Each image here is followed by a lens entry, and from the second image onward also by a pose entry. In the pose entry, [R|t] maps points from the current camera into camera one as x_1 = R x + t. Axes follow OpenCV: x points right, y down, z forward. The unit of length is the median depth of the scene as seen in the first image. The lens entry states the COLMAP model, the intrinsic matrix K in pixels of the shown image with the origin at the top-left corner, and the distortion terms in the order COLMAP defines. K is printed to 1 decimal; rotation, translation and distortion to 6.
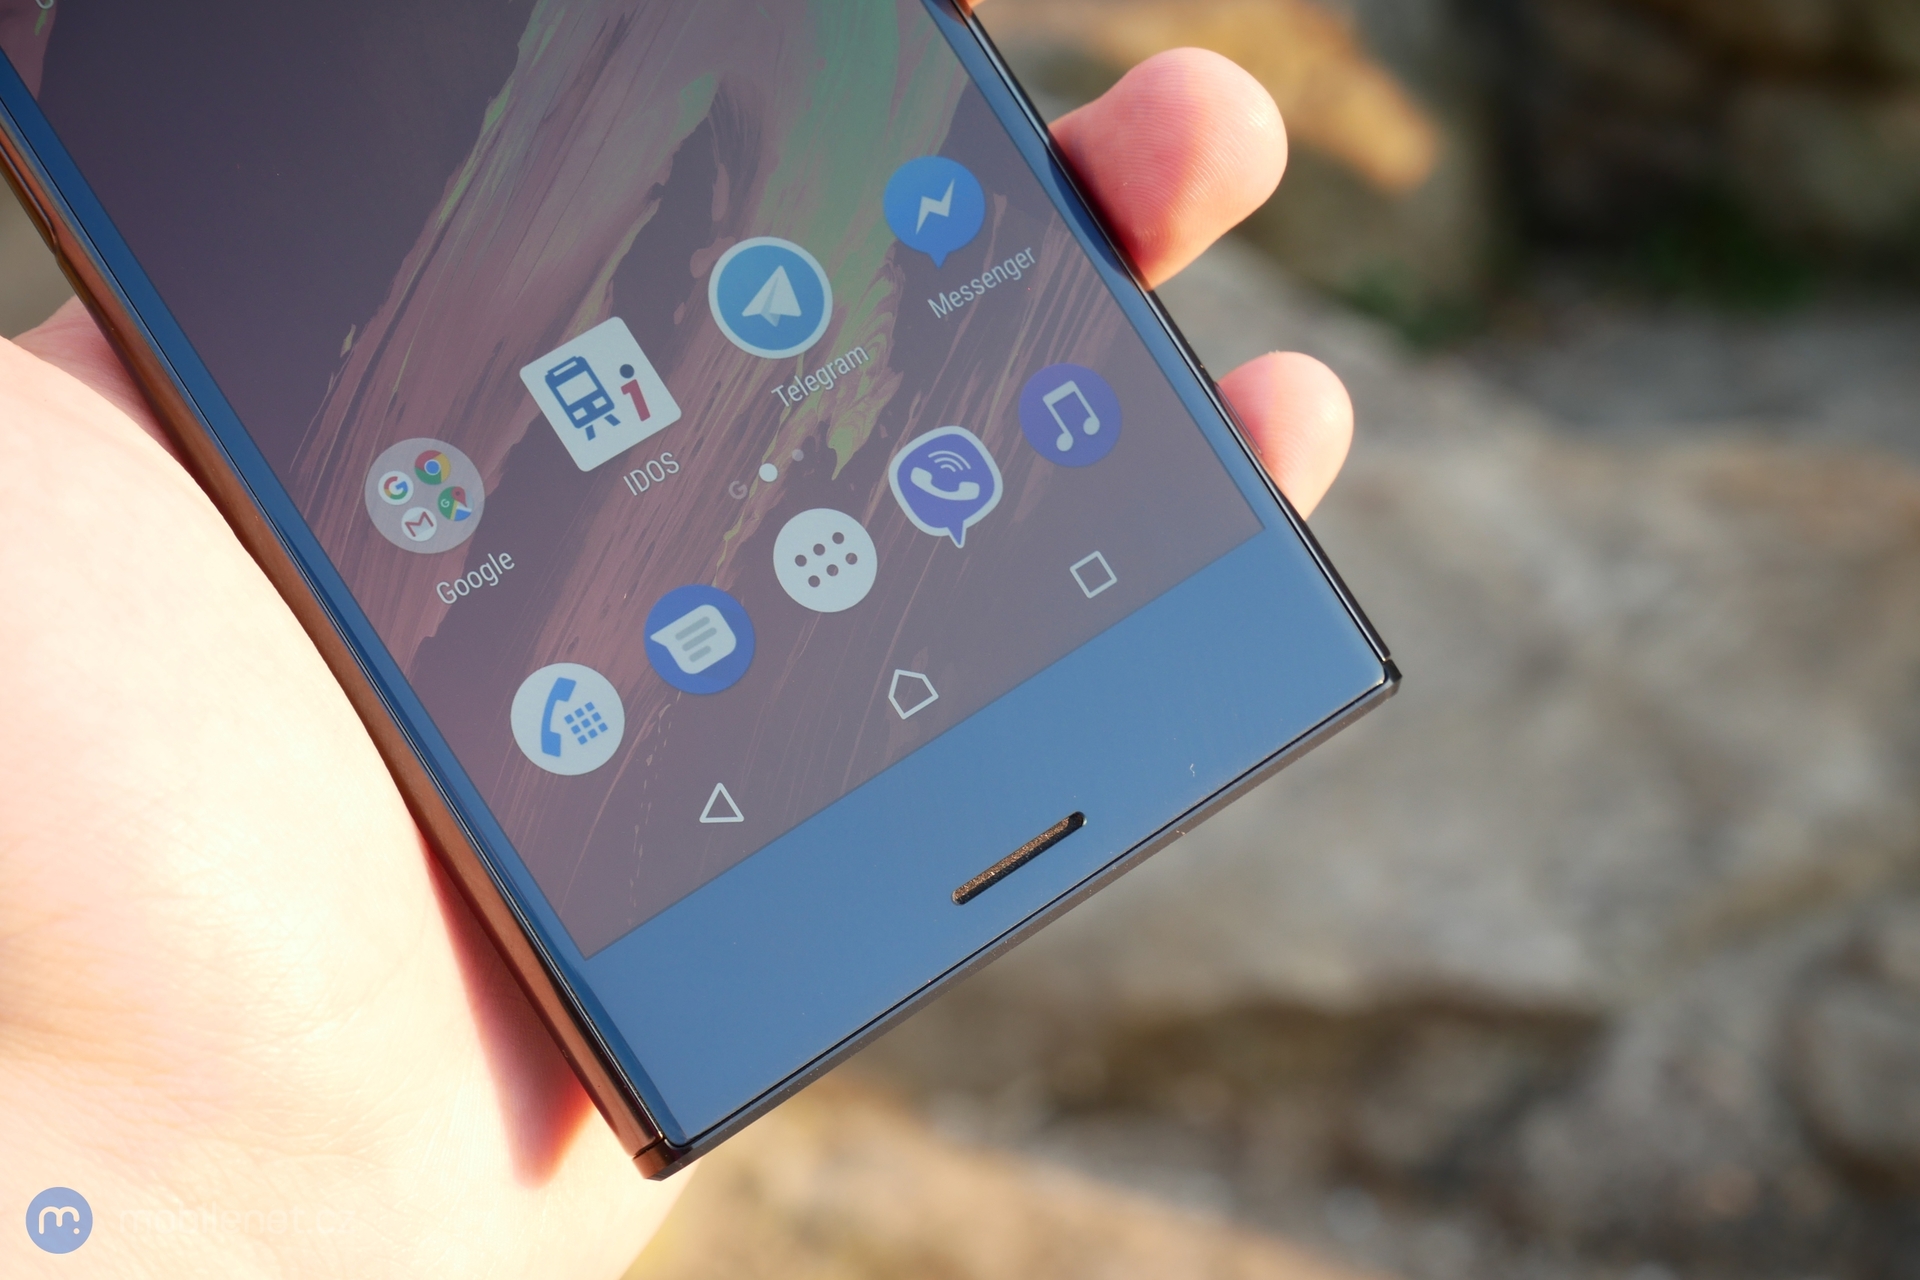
lens RADIAL K [[3539.6, 0, 963.0], [0, 3539.6, 641.9], [0, 0, 1]] dist [-0.072790, 0.000000]
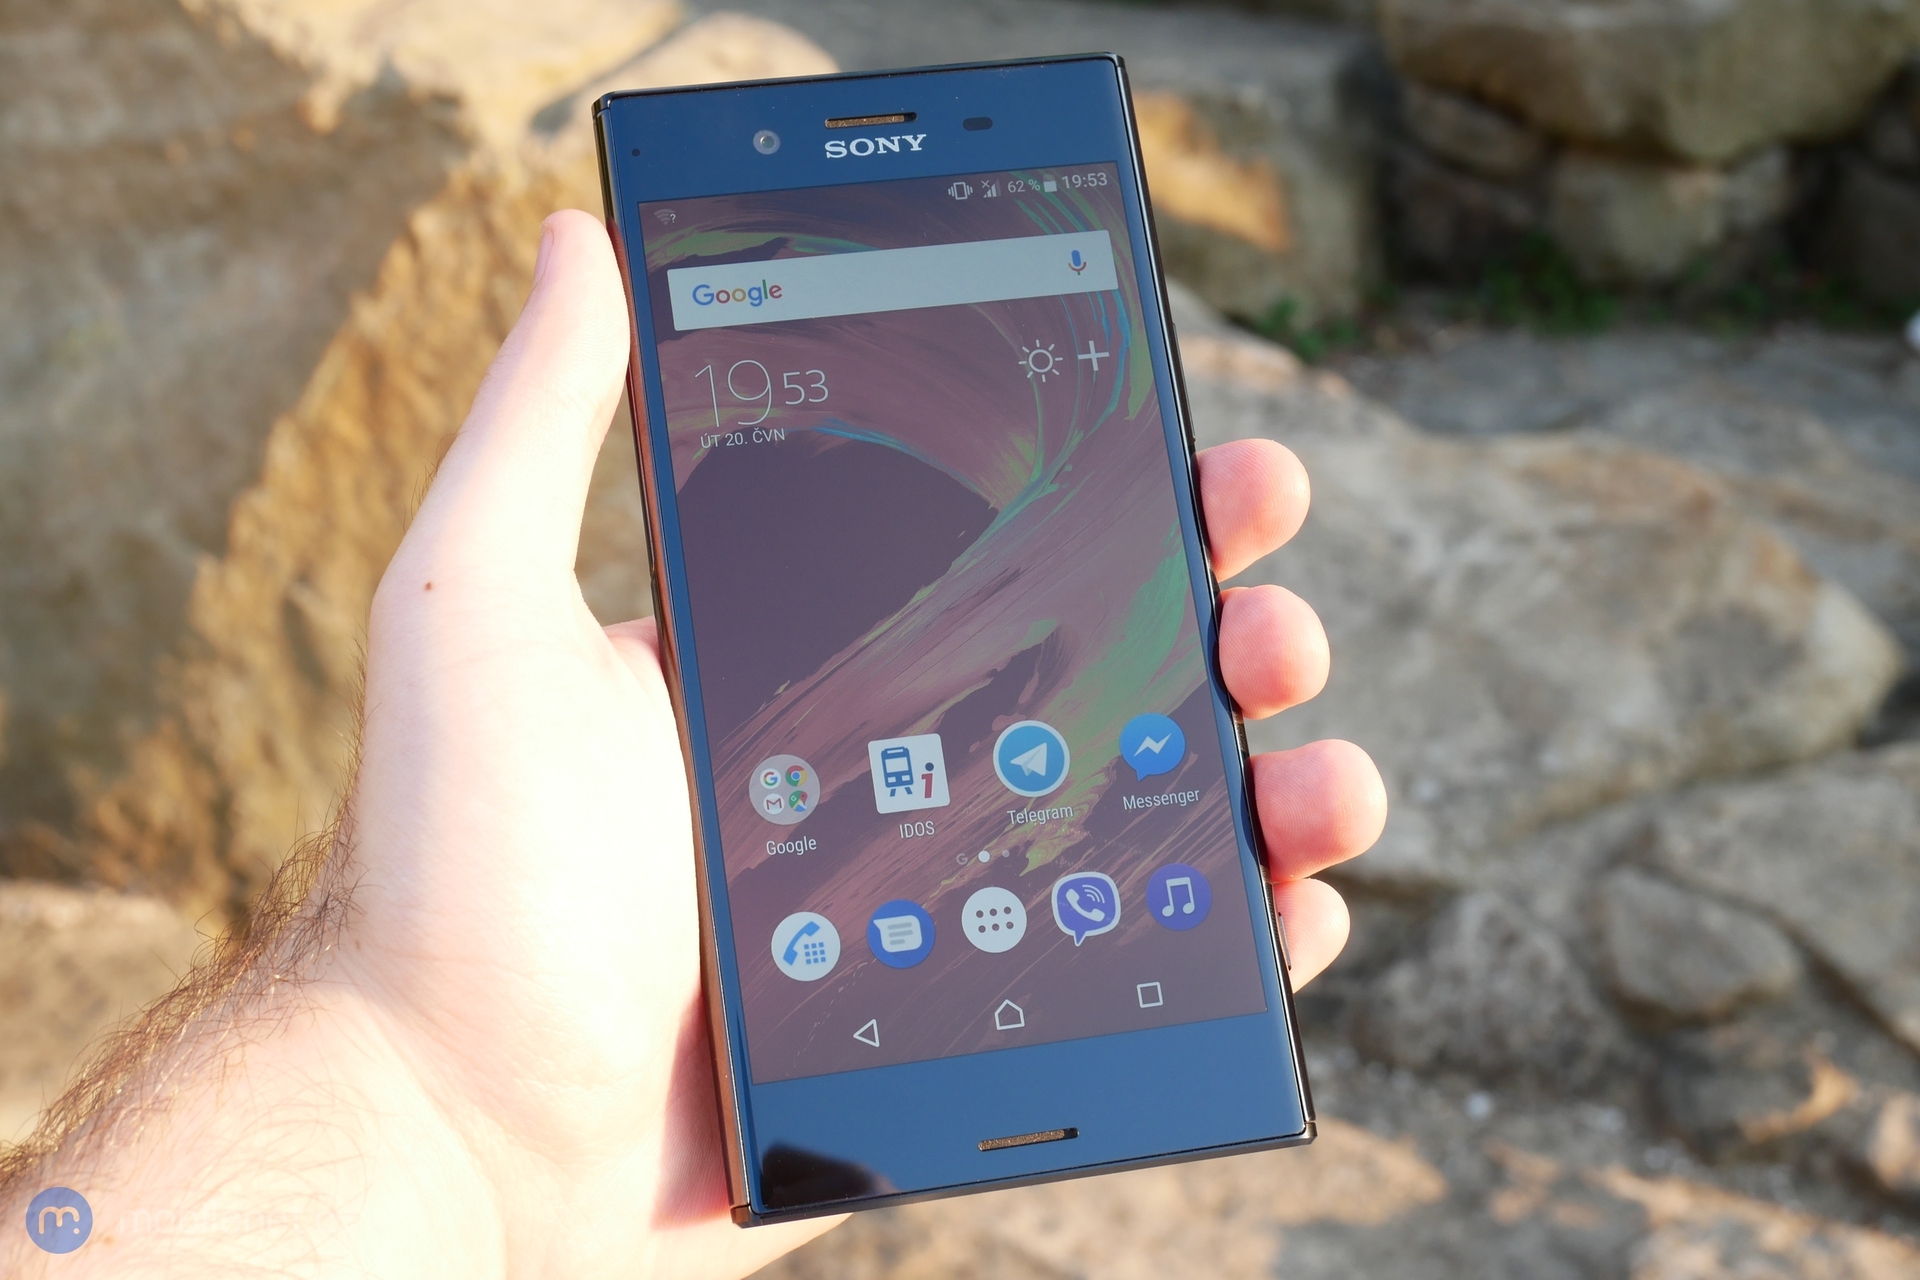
lens RADIAL K [[2383.7, 0, 956.7], [0, 2383.7, 632.4], [0, 0, 1]] dist [-0.006859, 0.000000]
pose [[0.906791, 0.404920, -0.117347, 0.021958], [-0.416849, 0.902765, -0.106072, -0.020009], [0.062986, 0.145101, 0.987410, -0.111042]]
